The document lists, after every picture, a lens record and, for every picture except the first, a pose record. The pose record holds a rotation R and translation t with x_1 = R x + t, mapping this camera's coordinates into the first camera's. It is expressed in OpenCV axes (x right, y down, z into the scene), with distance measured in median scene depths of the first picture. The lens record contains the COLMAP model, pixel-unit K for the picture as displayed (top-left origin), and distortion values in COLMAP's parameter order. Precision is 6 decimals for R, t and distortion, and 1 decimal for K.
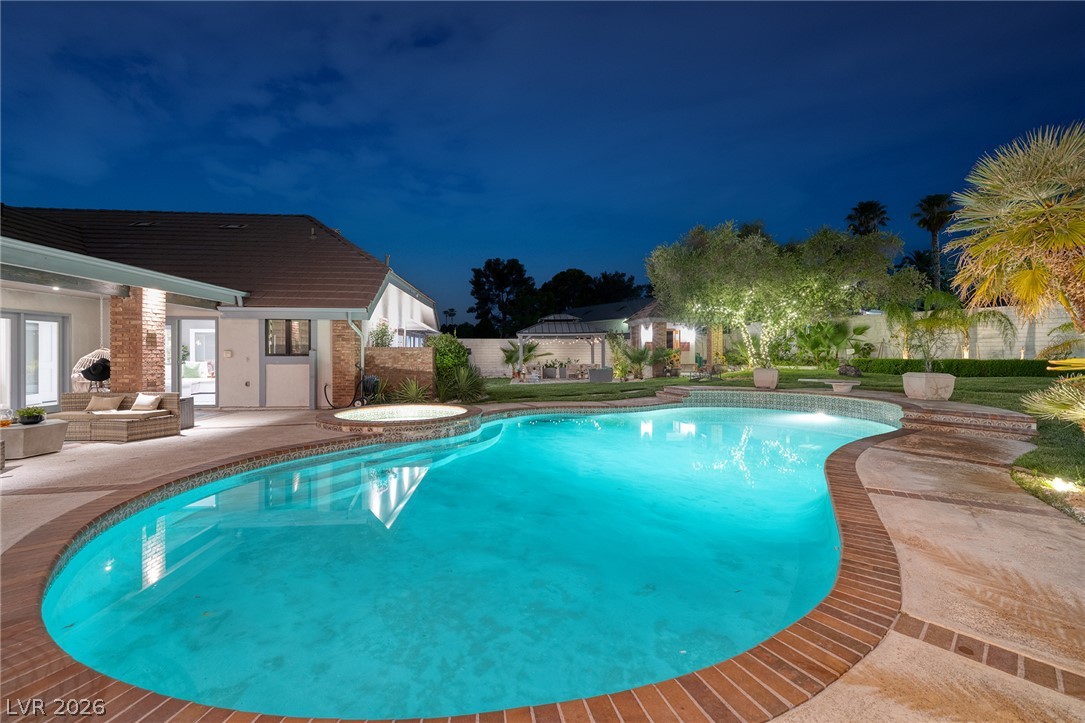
lens RADIAL K [[454.0, 0, 543.5], [0, 454.0, 356.1], [0, 0, 1]] dist [0.002742, 0.000242]
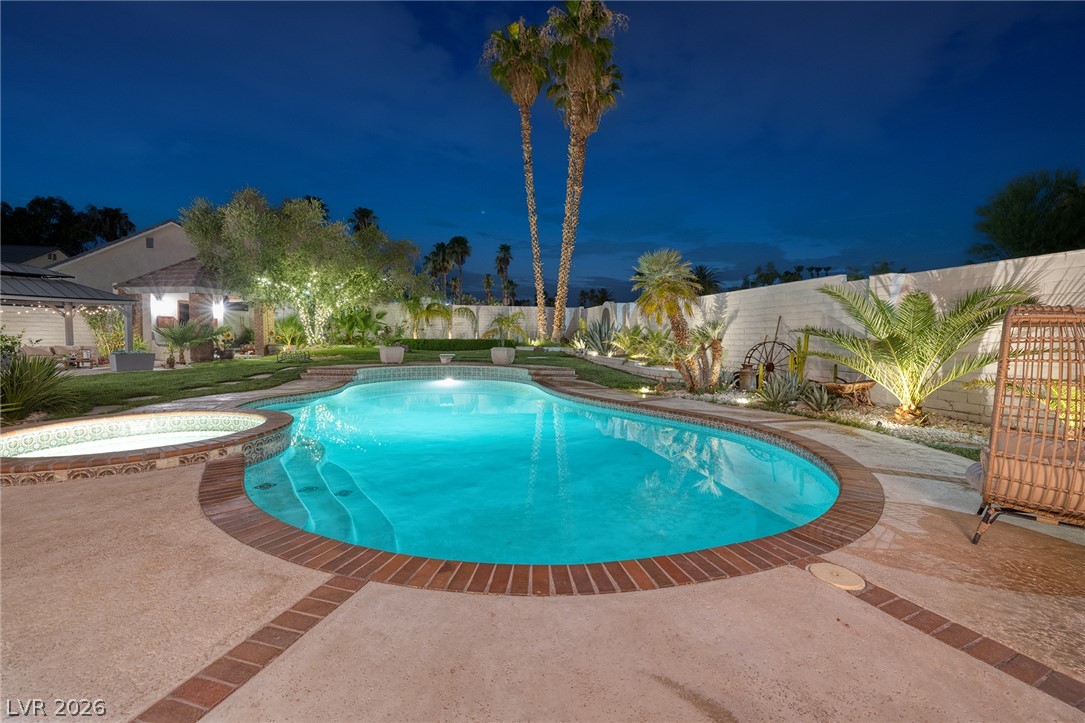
lens RADIAL K [[454.0, 0, 543.5], [0, 454.0, 356.1], [0, 0, 1]] dist [0.002742, 0.000242]
pose [[0.373055, -0.035349, 0.927136, -0.346180], [-0.007363, 0.999130, 0.041057, 0.000046], [-0.927780, -0.022143, 0.372470, 0.156179]]
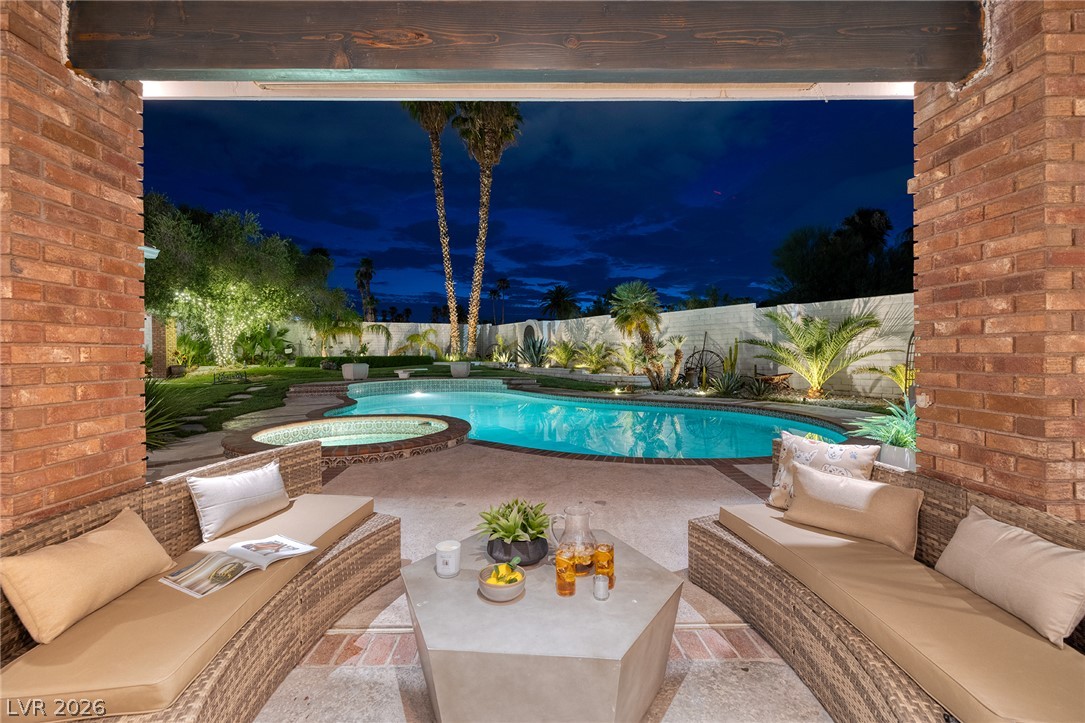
lens RADIAL K [[464.3, 0, 524.6], [0, 464.3, 357.2], [0, 0, 1]] dist [0.001021, 0.000074]
pose [[0.071304, -0.008516, 0.997418, -0.534591], [0.012629, 0.999891, 0.007635, 0.005097], [-0.997375, 0.012052, 0.071403, 0.365009]]
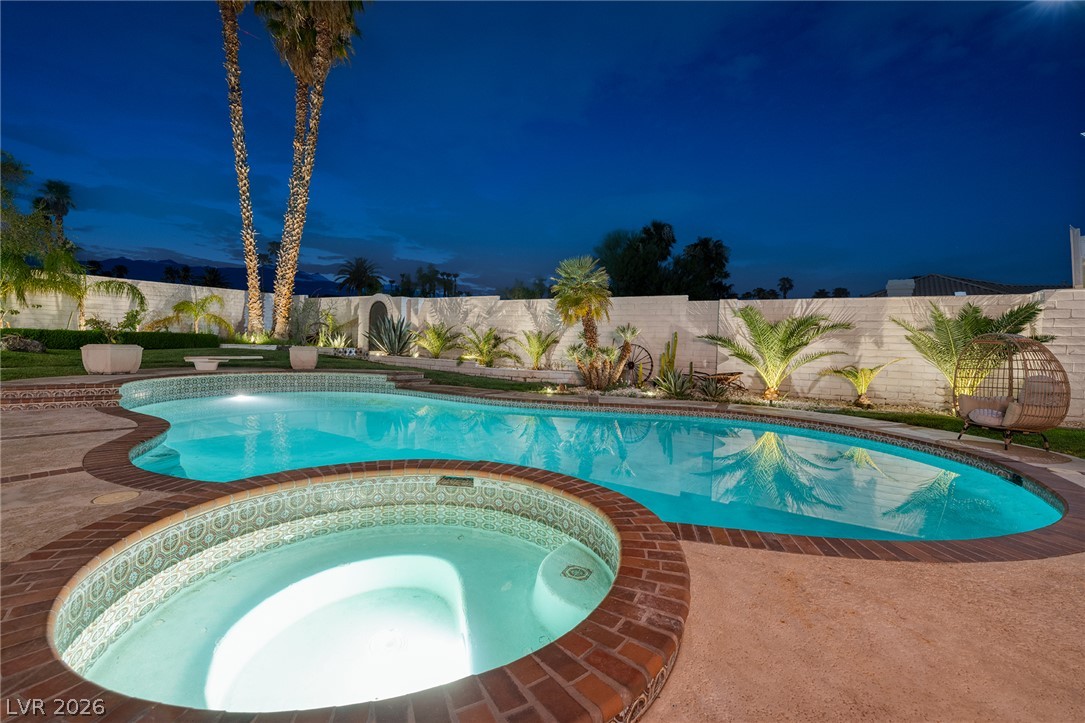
lens RADIAL K [[477.4, 0, 537.6], [0, 477.4, 357.1], [0, 0, 1]] dist [0.001336, 0.000102]
pose [[-0.401355, -0.040982, 0.915005, -0.317245], [-0.028297, 0.999076, 0.032336, 0.003712], [-0.915485, -0.012914, -0.402144, 0.549920]]
